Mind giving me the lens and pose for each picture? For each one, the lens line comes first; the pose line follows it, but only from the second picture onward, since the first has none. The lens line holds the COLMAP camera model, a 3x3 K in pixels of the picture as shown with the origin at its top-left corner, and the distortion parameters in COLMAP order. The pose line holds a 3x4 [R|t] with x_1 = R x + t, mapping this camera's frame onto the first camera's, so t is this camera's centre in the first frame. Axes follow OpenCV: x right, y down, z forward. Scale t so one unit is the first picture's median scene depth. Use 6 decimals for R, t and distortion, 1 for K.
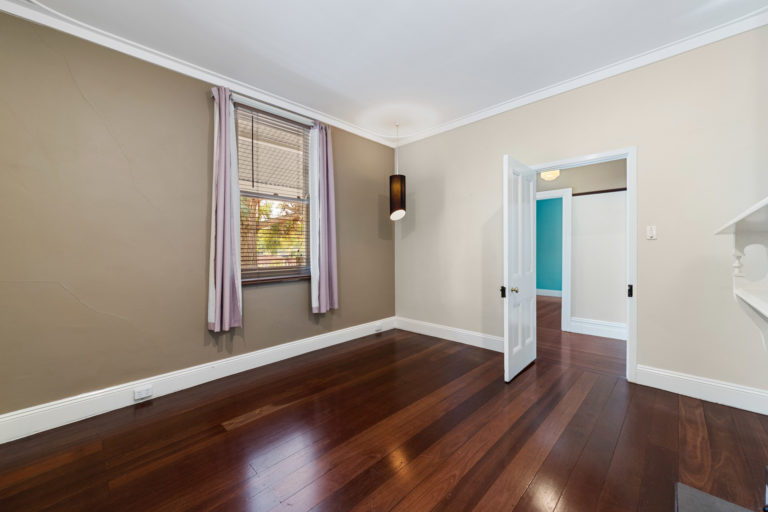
lens RADIAL K [[309.5, 0, 385.5], [0, 309.5, 256.5], [0, 0, 1]] dist [0.000376, 0.000370]
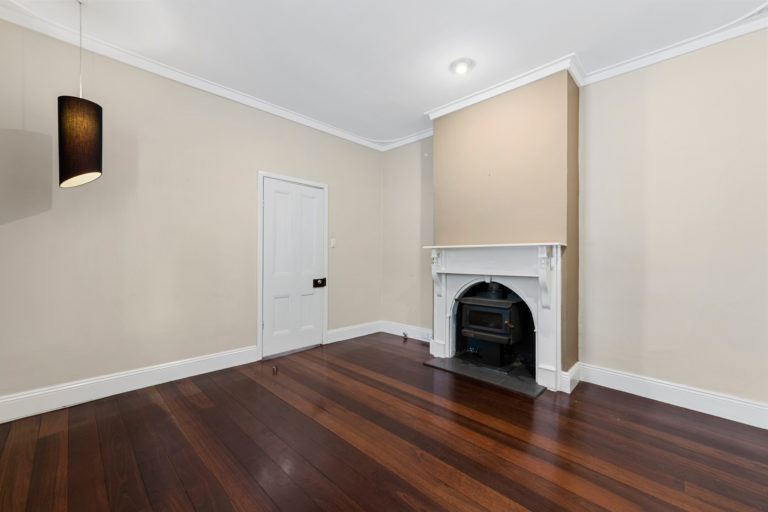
lens RADIAL K [[309.5, 0, 385.5], [0, 309.5, 256.5], [0, 0, 1]] dist [0.000376, 0.000370]
pose [[-0.037189, 0.009741, 0.999261, -0.557203], [0.008089, 0.999923, -0.009447, 0.001368], [-0.999276, 0.007732, -0.037265, 0.605620]]
